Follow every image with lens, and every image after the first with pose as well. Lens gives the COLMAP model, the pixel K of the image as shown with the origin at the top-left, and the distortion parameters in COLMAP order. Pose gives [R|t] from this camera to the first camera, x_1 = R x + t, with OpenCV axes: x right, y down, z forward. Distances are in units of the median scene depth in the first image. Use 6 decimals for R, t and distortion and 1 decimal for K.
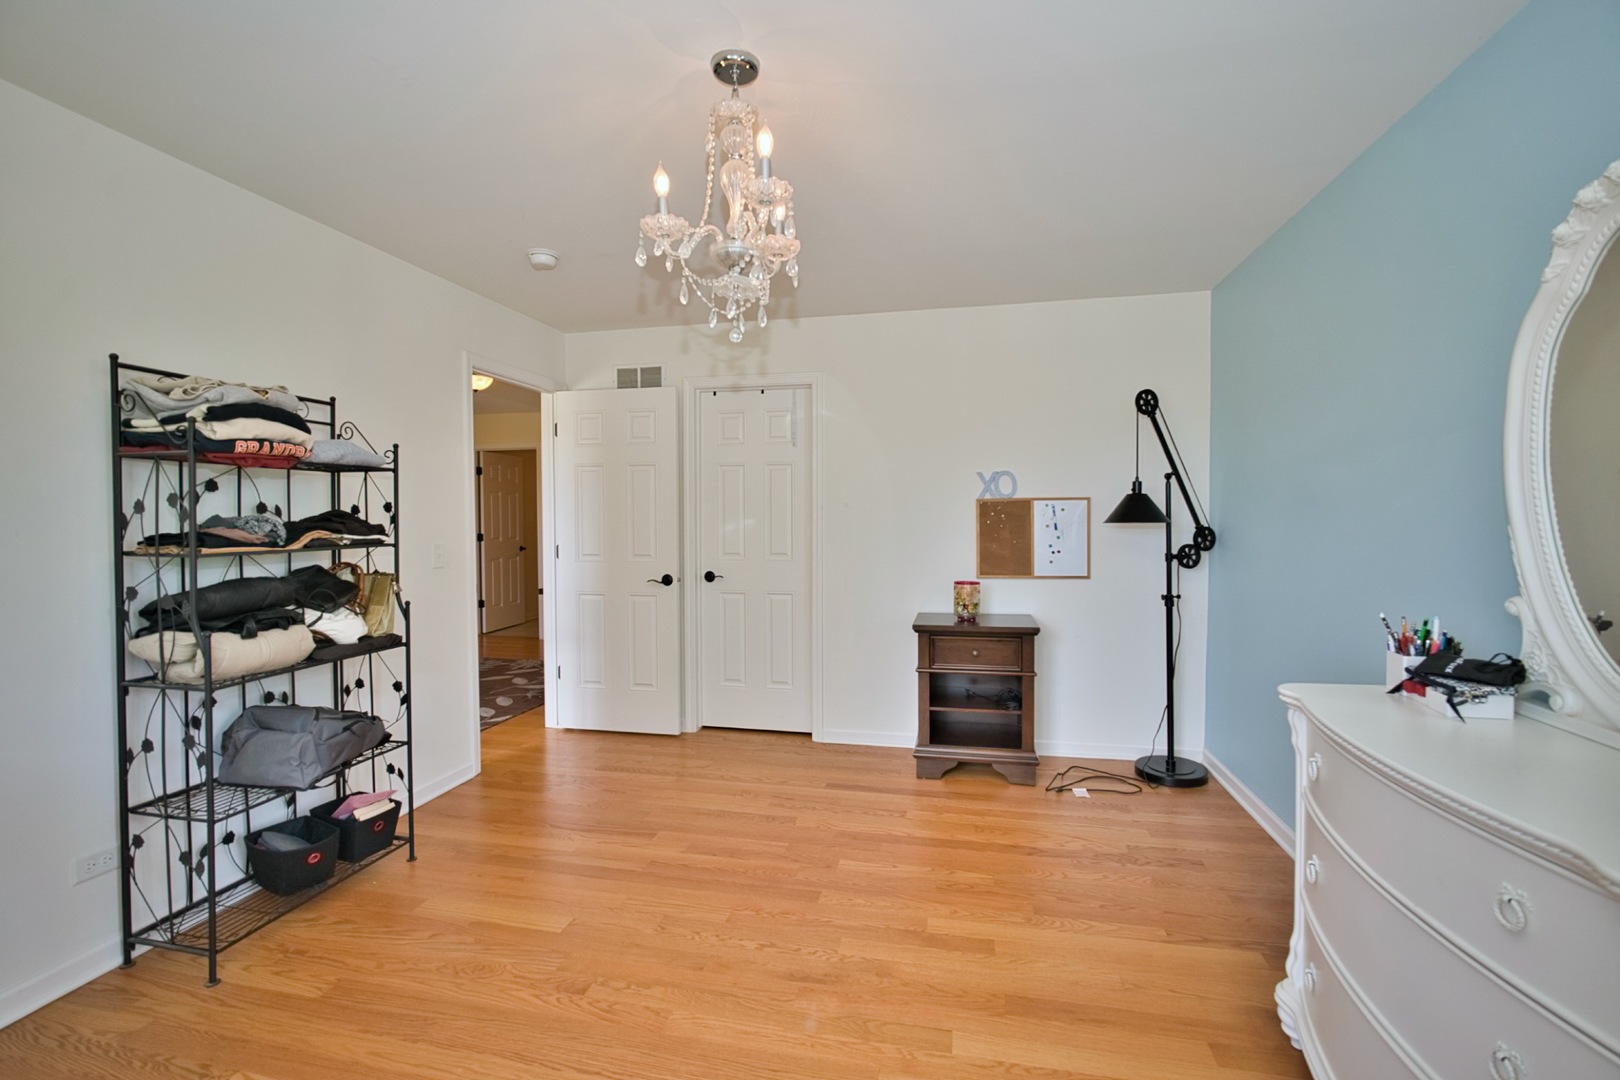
lens RADIAL K [[708.0, 0, 806.3], [0, 708.0, 538.9], [0, 0, 1]] dist [-0.019722, 0.005896]
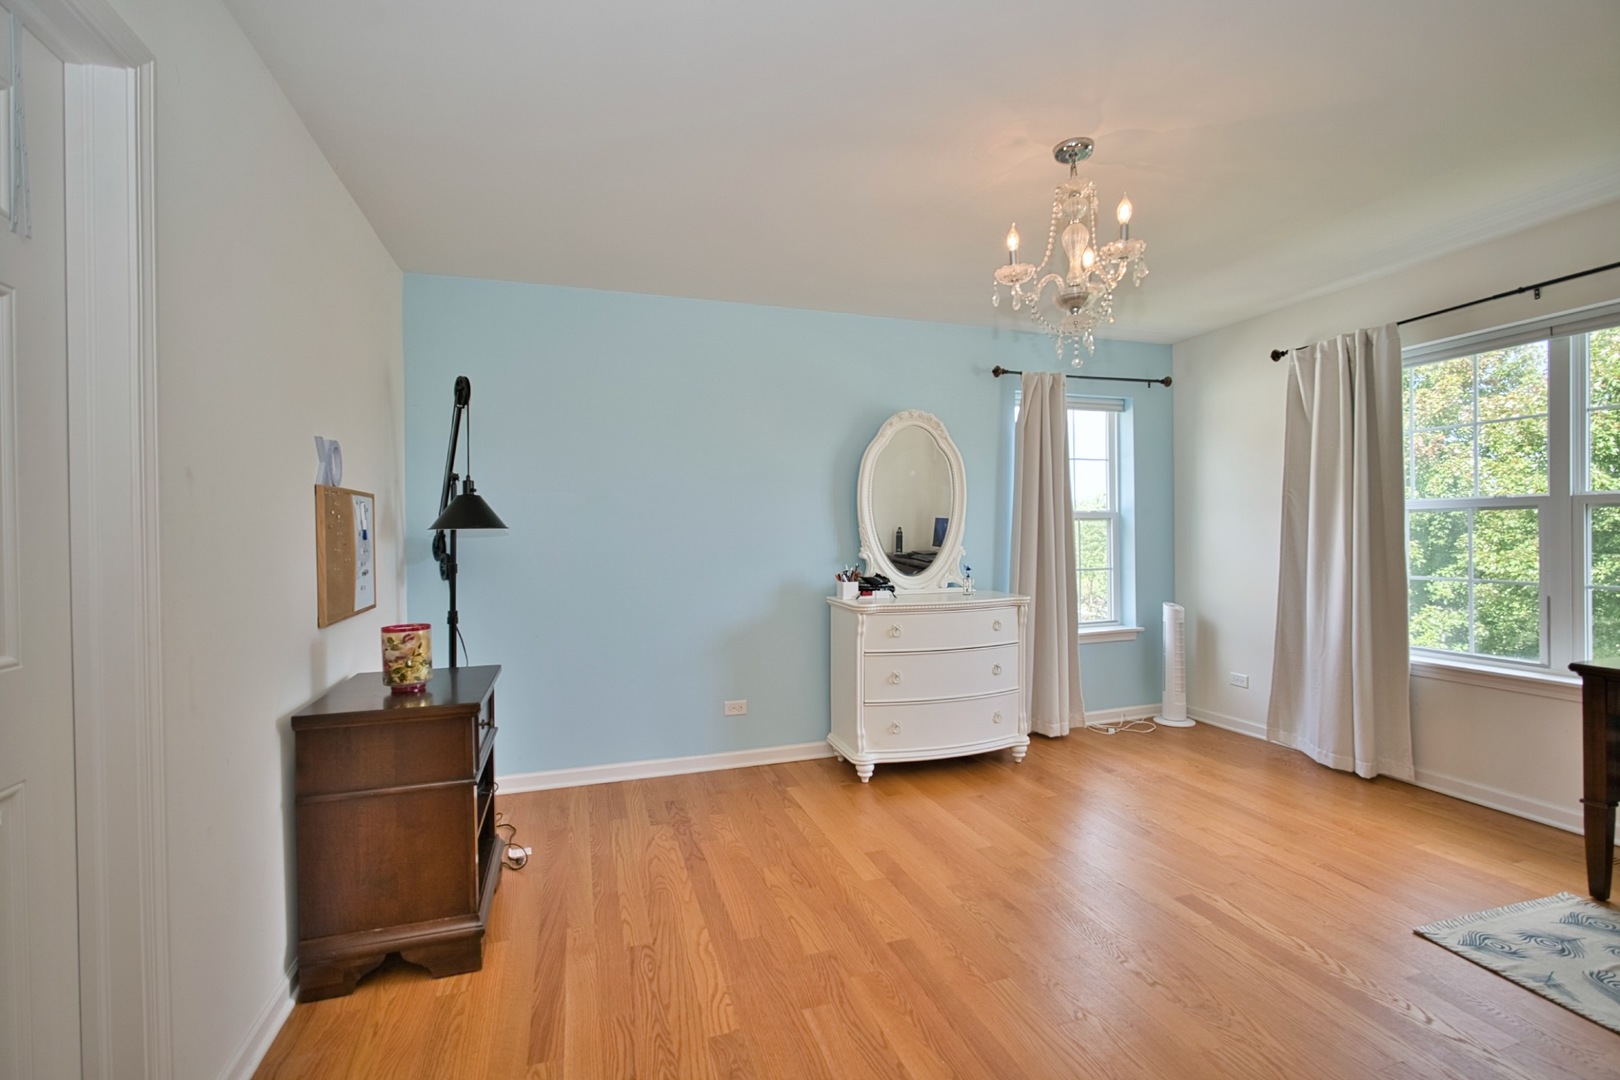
lens RADIAL K [[708.0, 0, 803.6], [0, 708.0, 534.5], [0, 0, 1]] dist [-0.019722, 0.005896]
pose [[-0.527594, 0.011560, 0.849418, -0.646319], [0.030974, 0.999504, 0.005635, -0.009731], [-0.848932, 0.029283, -0.527690, 1.485179]]
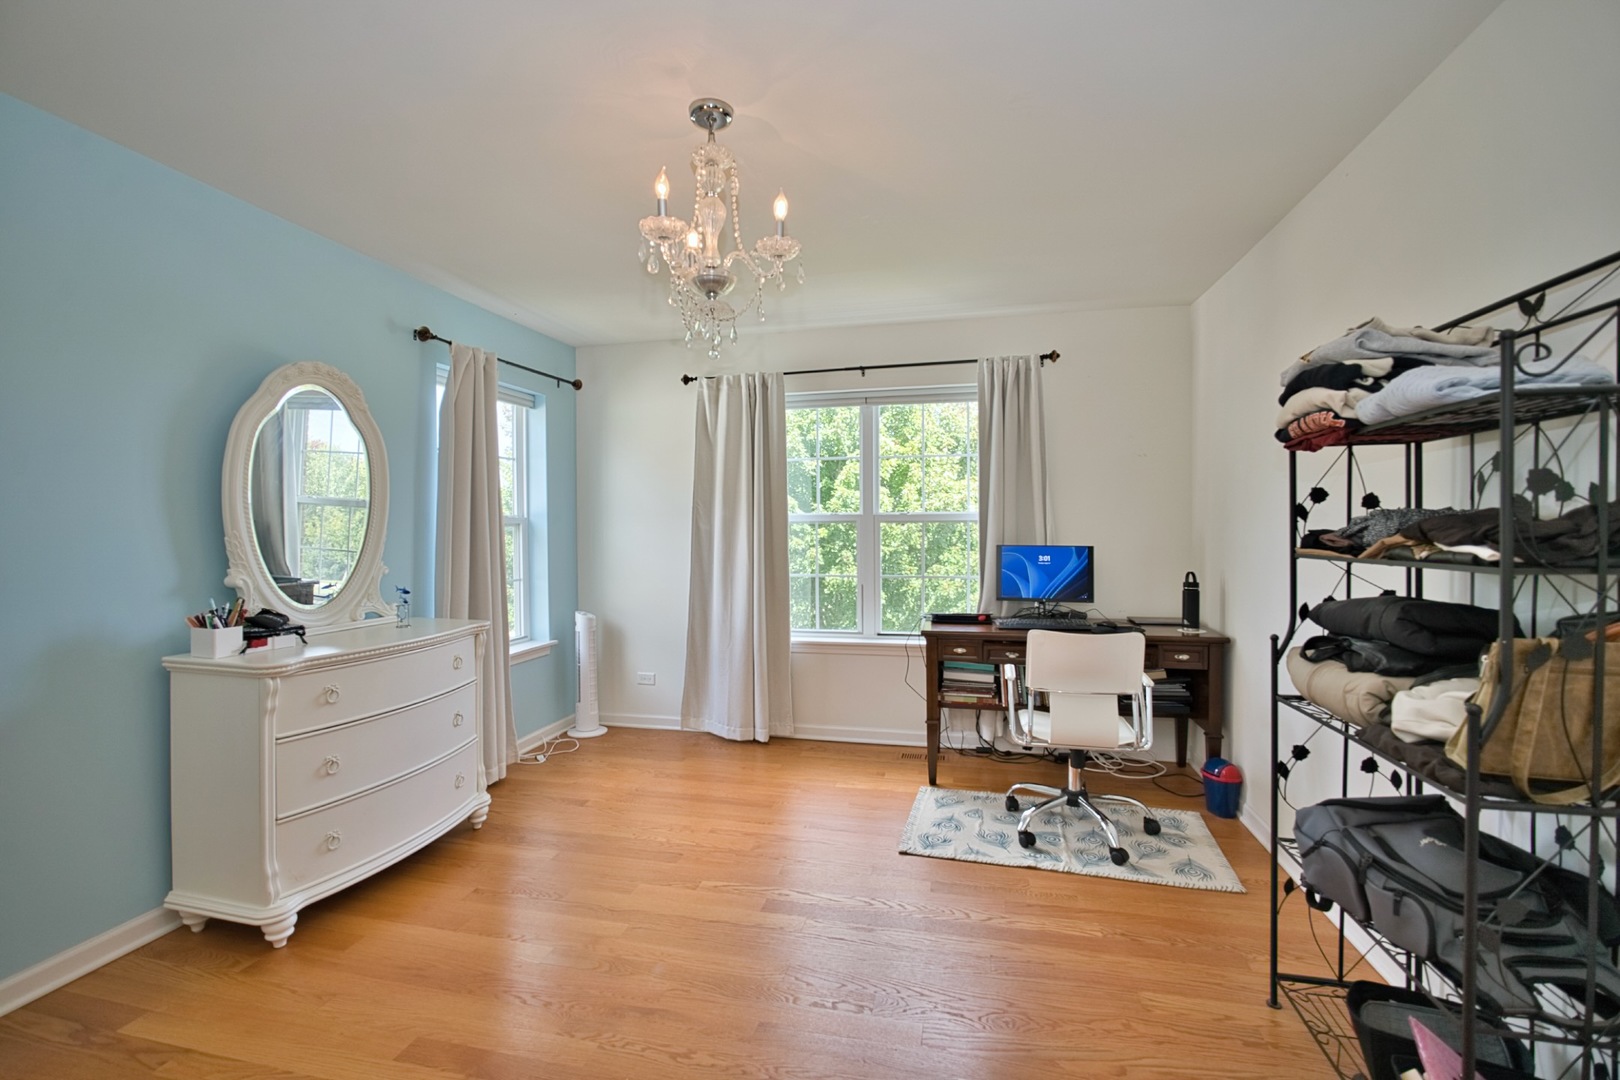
lens RADIAL K [[708.0, 0, 821.5], [0, 708.0, 536.1], [0, 0, 1]] dist [-0.019722, 0.005896]
pose [[-0.999854, 0.012965, -0.011153, -0.177929], [0.012614, 0.999439, 0.031011, -0.032676], [0.011549, 0.030866, -0.999457, 1.511858]]
